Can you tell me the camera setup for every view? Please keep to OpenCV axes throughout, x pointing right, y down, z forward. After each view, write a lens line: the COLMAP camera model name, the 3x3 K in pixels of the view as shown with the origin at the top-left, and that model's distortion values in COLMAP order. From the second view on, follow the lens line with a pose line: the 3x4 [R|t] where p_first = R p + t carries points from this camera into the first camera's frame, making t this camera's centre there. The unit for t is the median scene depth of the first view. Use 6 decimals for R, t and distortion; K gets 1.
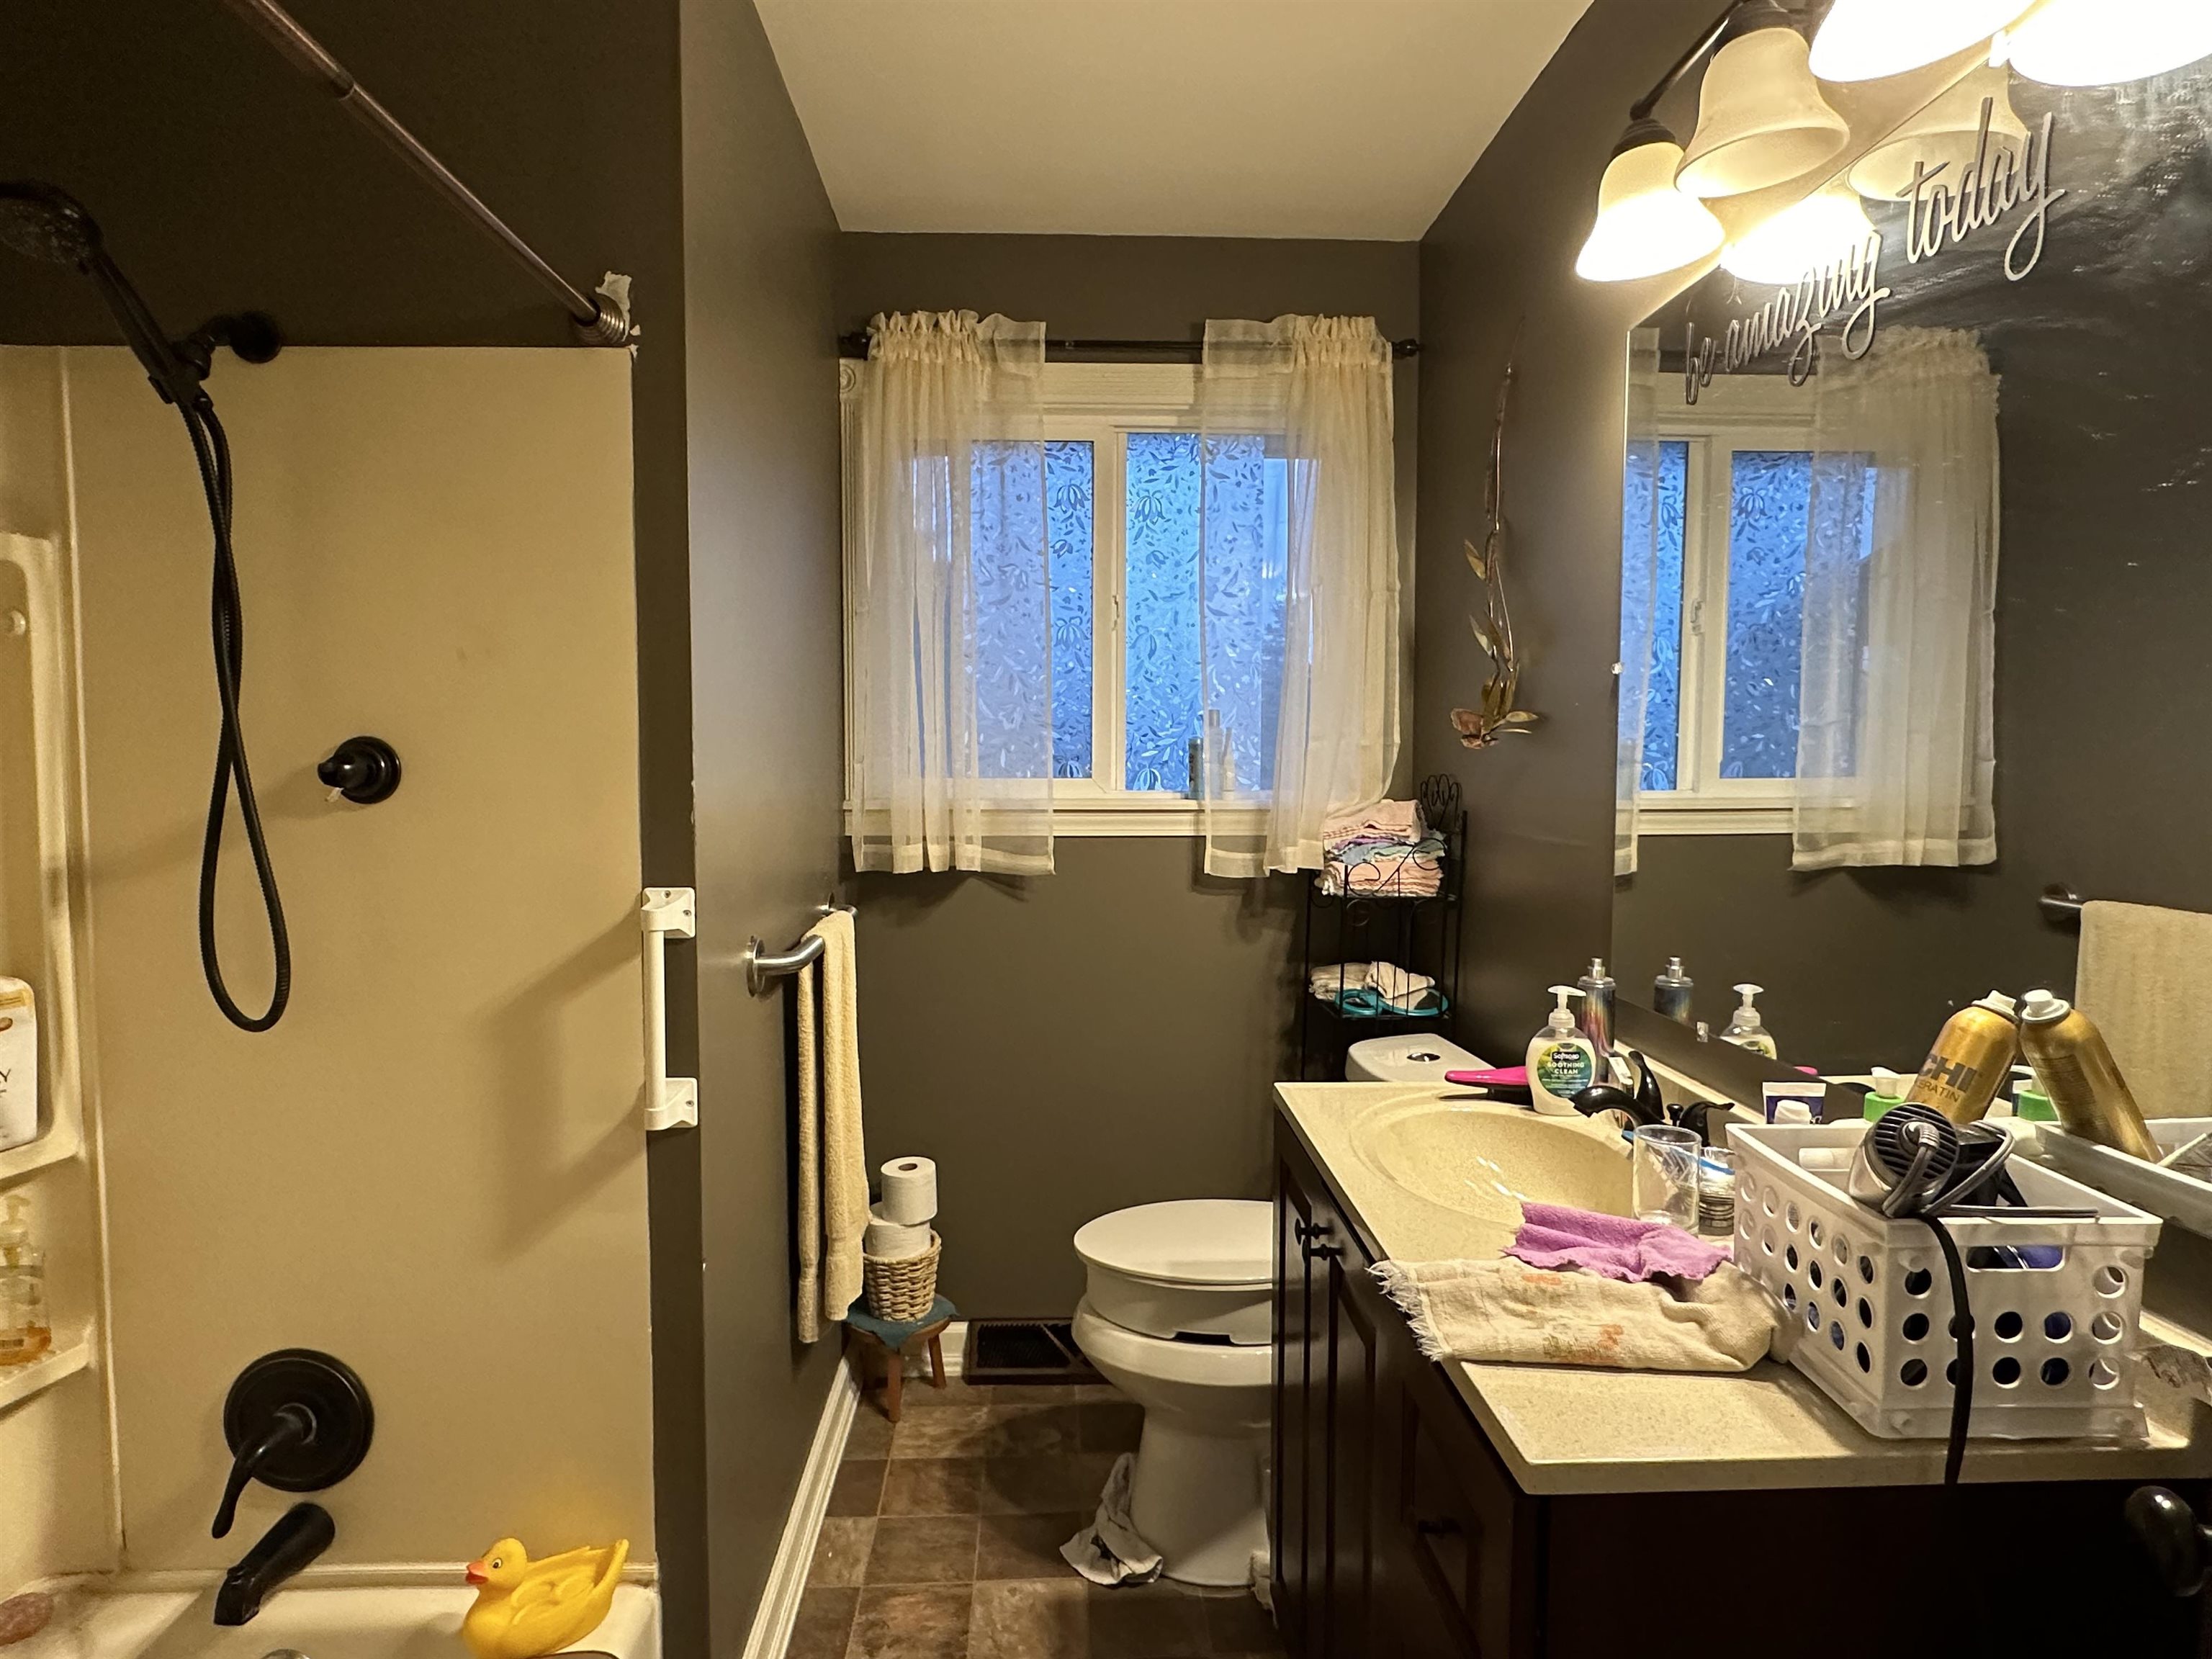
lens RADIAL K [[1215.3, 0, 1088.8], [0, 1215.3, 837.1], [0, 0, 1]] dist [-0.004087, 0.000671]
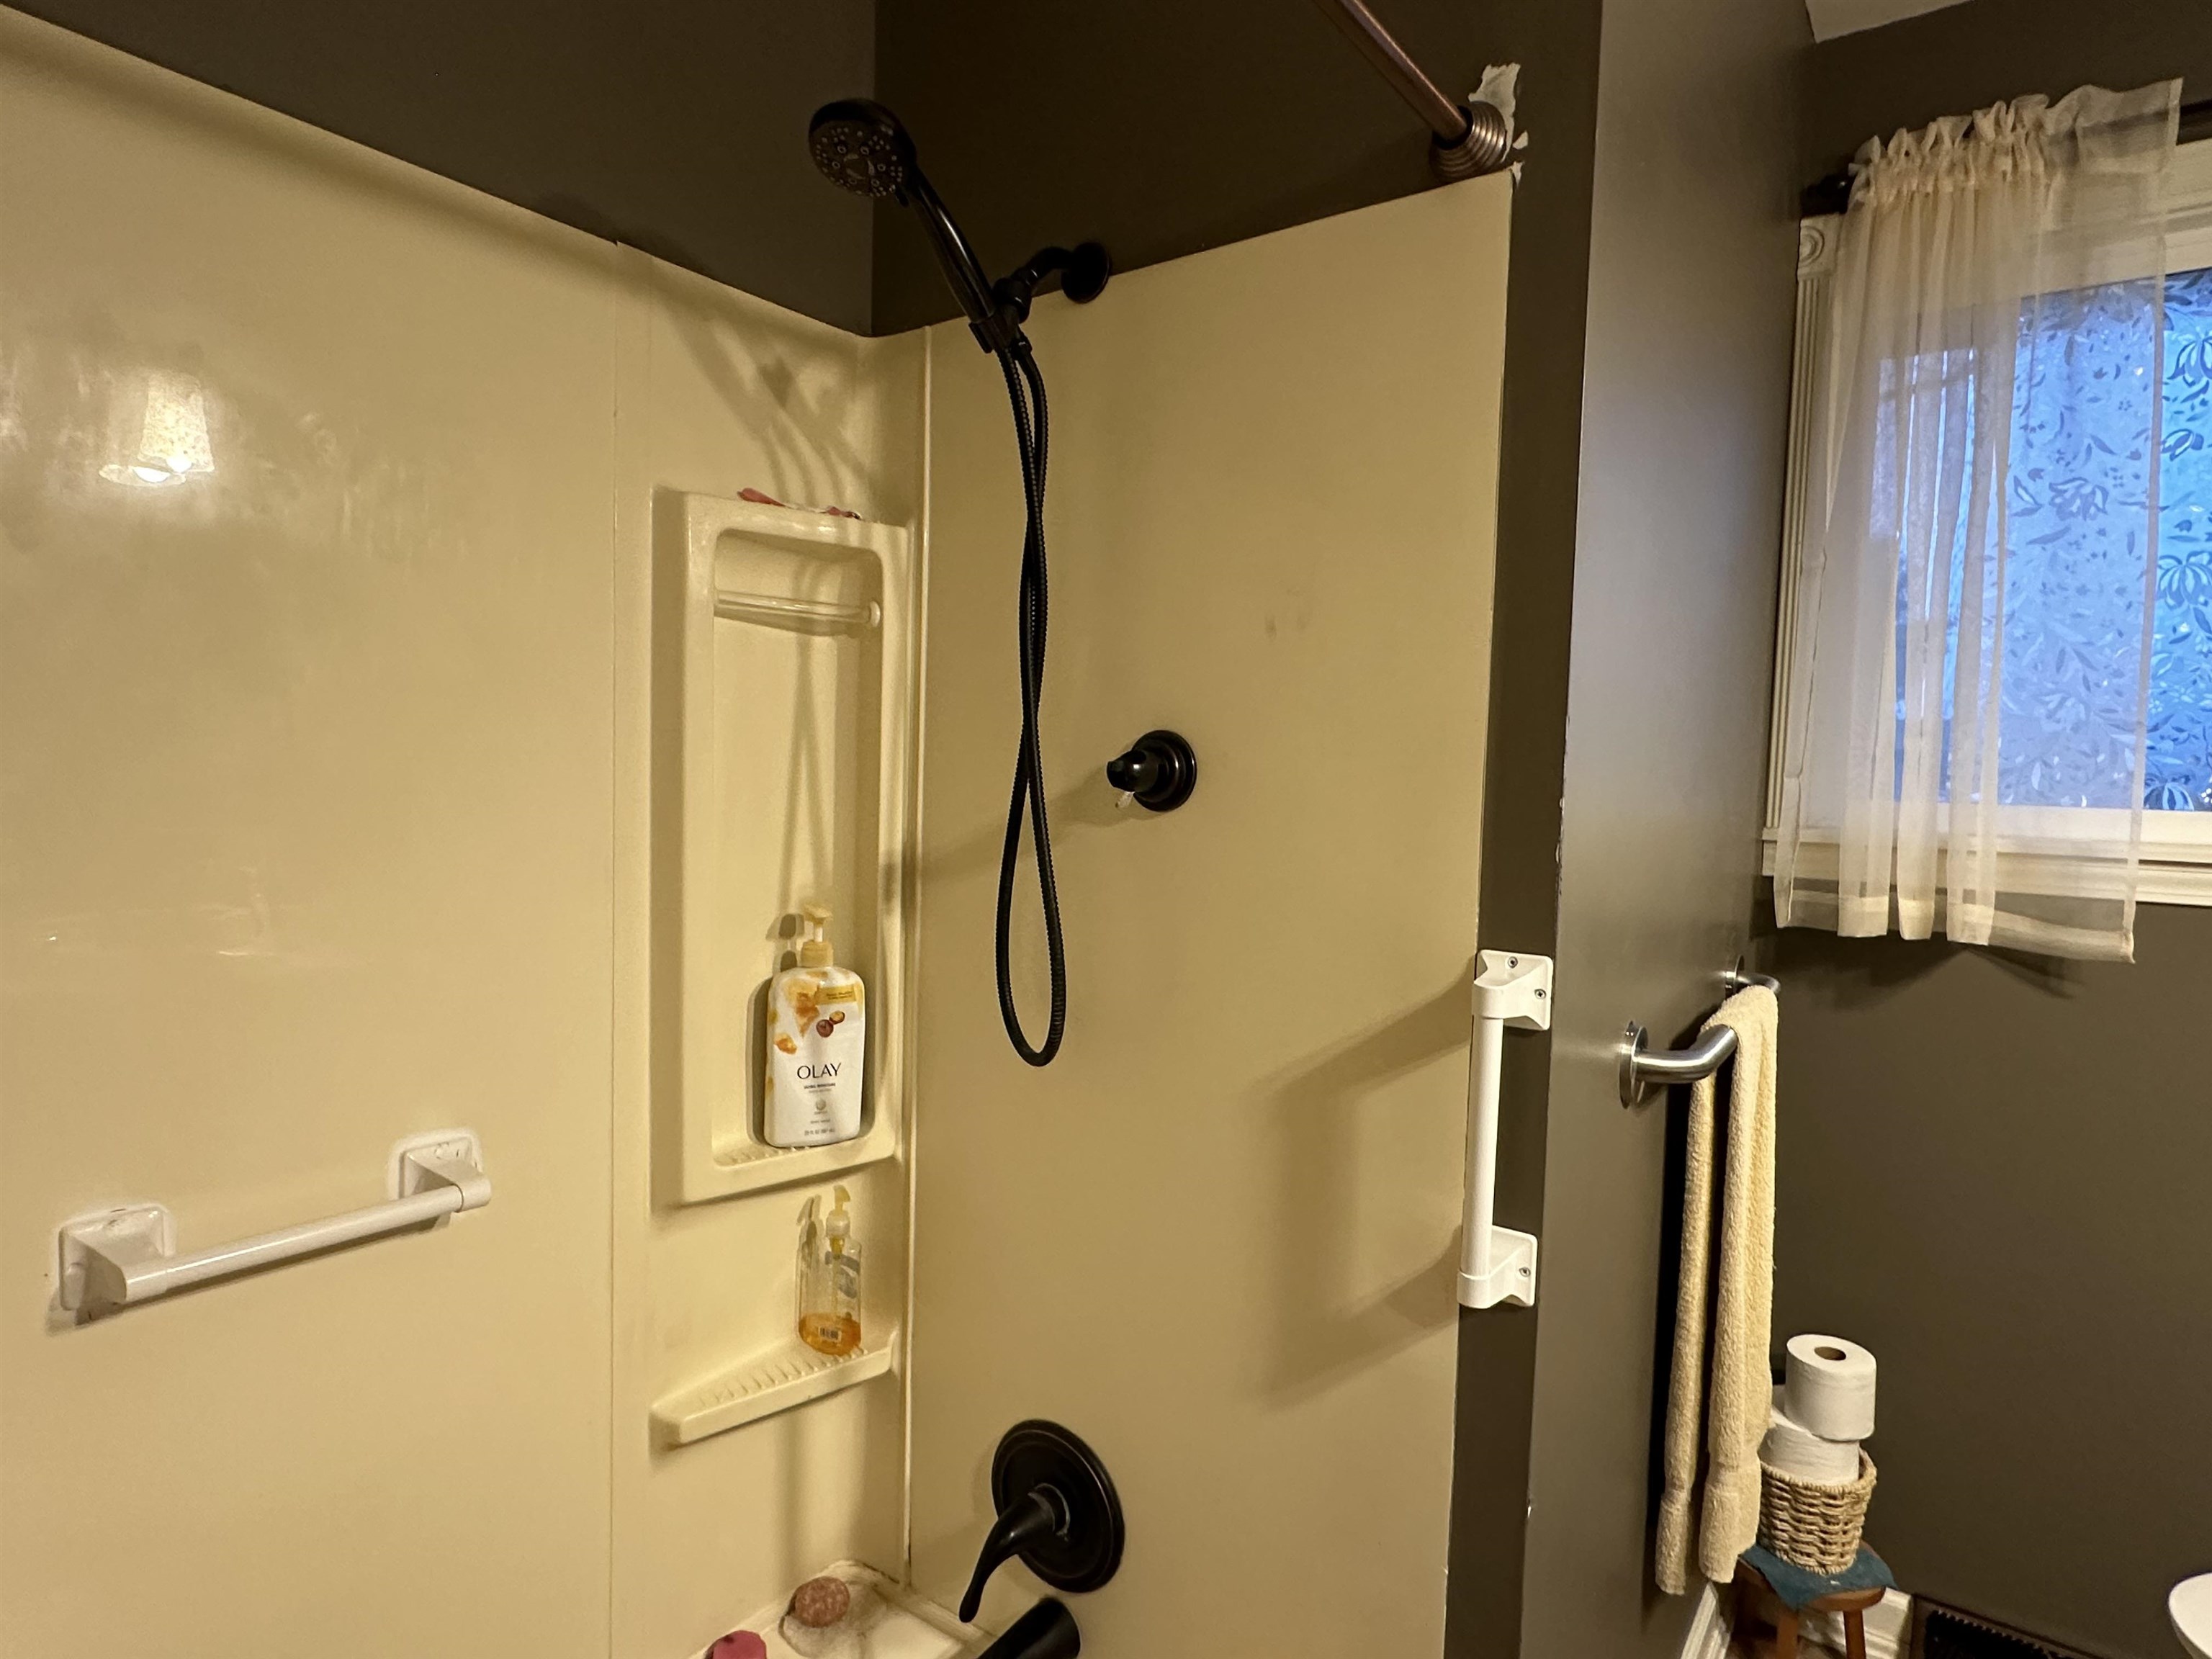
lens RADIAL K [[1215.3, 0, 1088.8], [0, 1215.3, 837.1], [0, 0, 1]] dist [-0.004087, 0.000671]
pose [[0.777895, 0.058814, -0.625636, -0.087559], [-0.061928, 0.997939, 0.016814, -0.016477], [0.625335, 0.025665, 0.779934, 0.253035]]
